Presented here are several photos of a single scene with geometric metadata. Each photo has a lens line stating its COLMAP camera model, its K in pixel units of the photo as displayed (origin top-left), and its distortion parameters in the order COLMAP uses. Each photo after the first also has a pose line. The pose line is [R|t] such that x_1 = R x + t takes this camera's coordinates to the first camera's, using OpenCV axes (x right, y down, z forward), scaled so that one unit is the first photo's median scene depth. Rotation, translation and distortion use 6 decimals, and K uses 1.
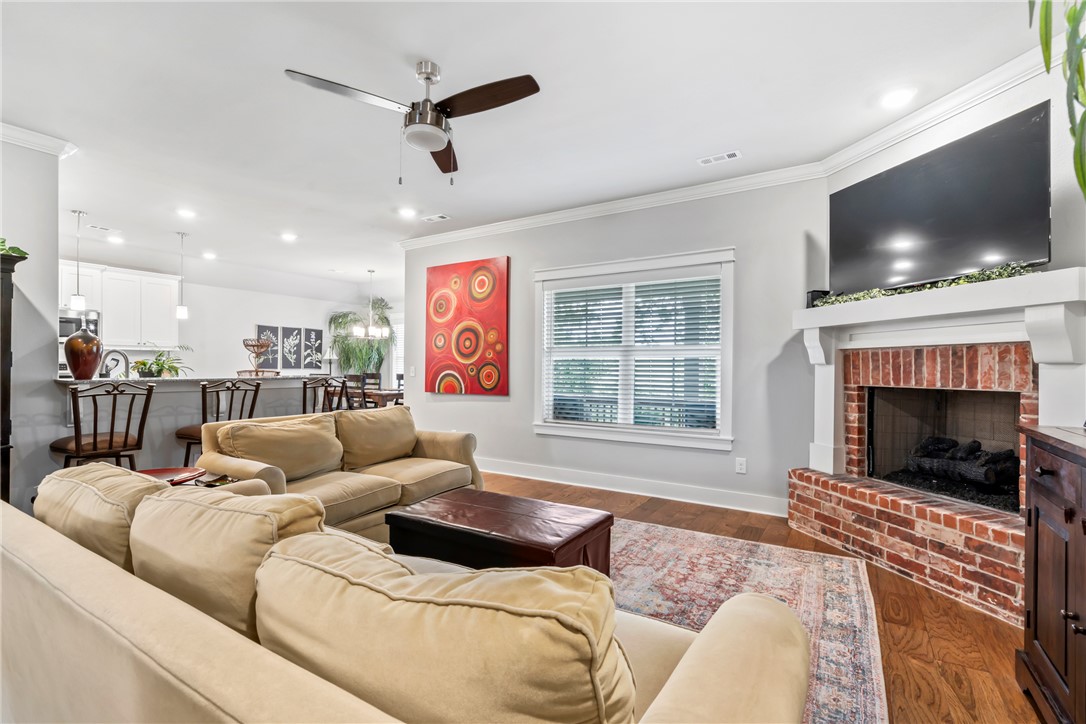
lens RADIAL K [[496.3, 0, 539.4], [0, 496.3, 364.7], [0, 0, 1]] dist [-0.000066, 0.000295]
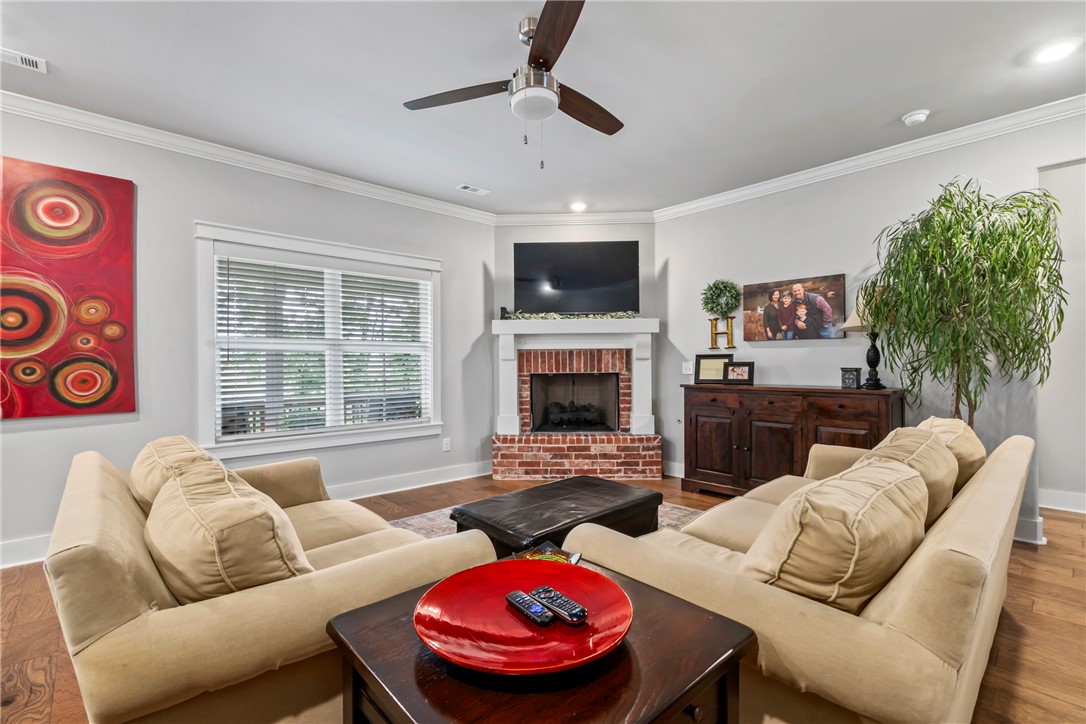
lens RADIAL K [[494.6, 0, 540.4], [0, 494.6, 361.3], [0, 0, 1]] dist [-0.003283, -0.000061]
pose [[0.251557, -0.002645, 0.967839, -0.811048], [0.002717, 0.999994, 0.002027, 0.001477], [-0.967839, 0.002120, 0.251563, 0.569503]]
